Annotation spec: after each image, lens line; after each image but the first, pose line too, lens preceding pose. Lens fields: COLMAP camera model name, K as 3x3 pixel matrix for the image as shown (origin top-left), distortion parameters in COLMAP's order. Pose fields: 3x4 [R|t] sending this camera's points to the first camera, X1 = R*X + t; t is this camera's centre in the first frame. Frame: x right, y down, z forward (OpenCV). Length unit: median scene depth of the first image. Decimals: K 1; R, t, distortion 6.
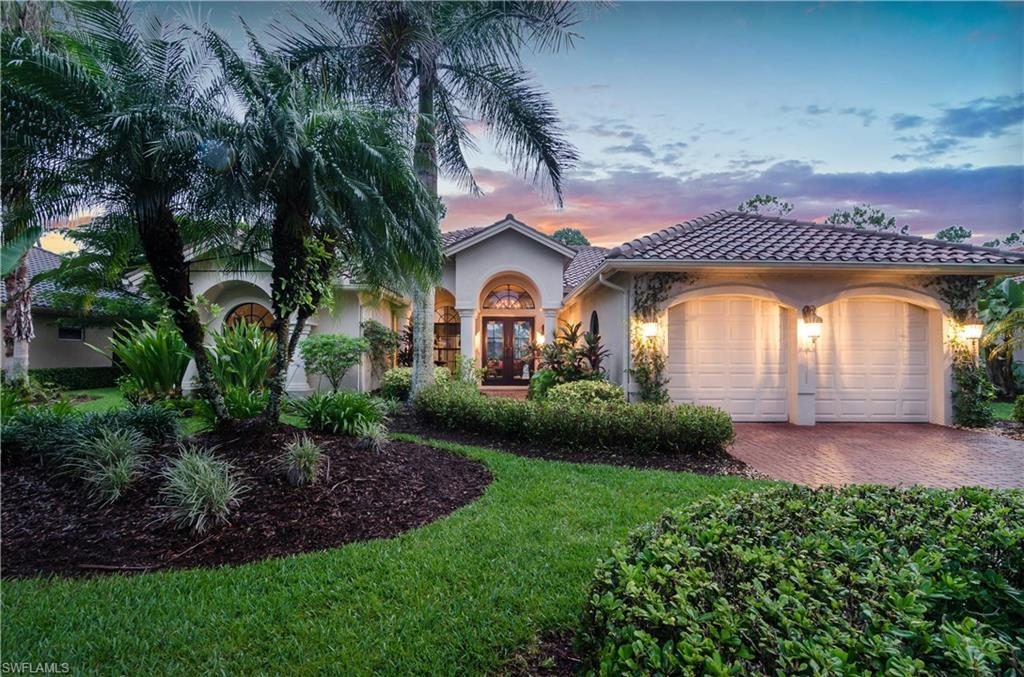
lens RADIAL K [[518.4, 0, 511.2], [0, 518.4, 340.4], [0, 0, 1]] dist [0.000048, -0.000038]
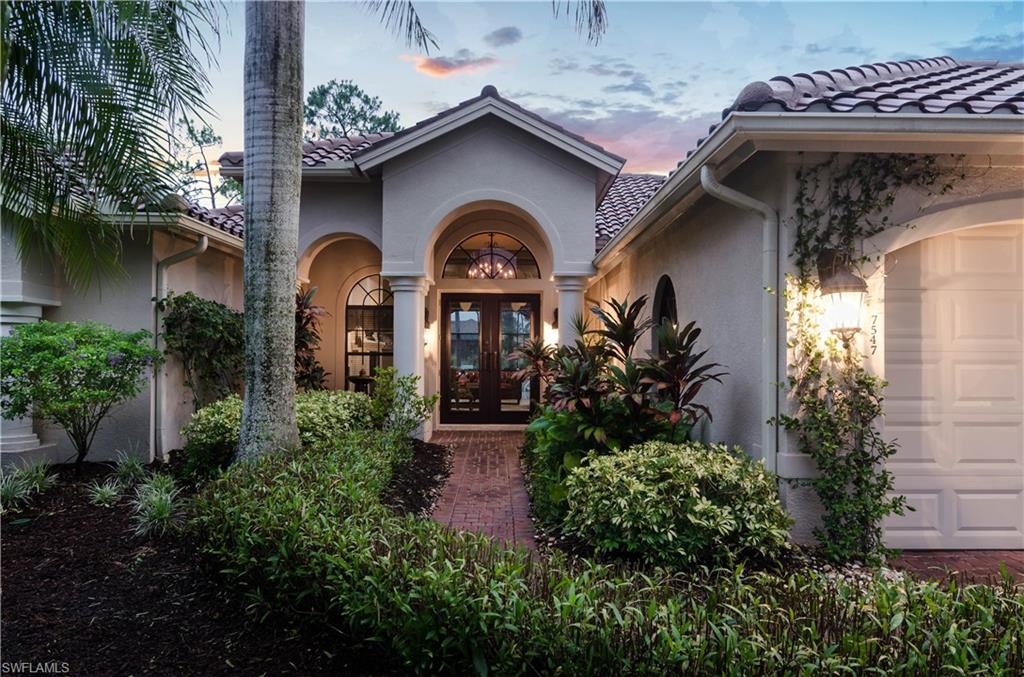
lens RADIAL K [[708.2, 0, 512.8], [0, 708.2, 340.6], [0, 0, 1]] dist [-0.008038, -0.000716]
pose [[0.999999, 0.000535, -0.001513, 0.029068], [-0.000527, 0.999985, 0.005416, -0.001998], [0.001516, -0.005415, 0.999984, 0.437556]]
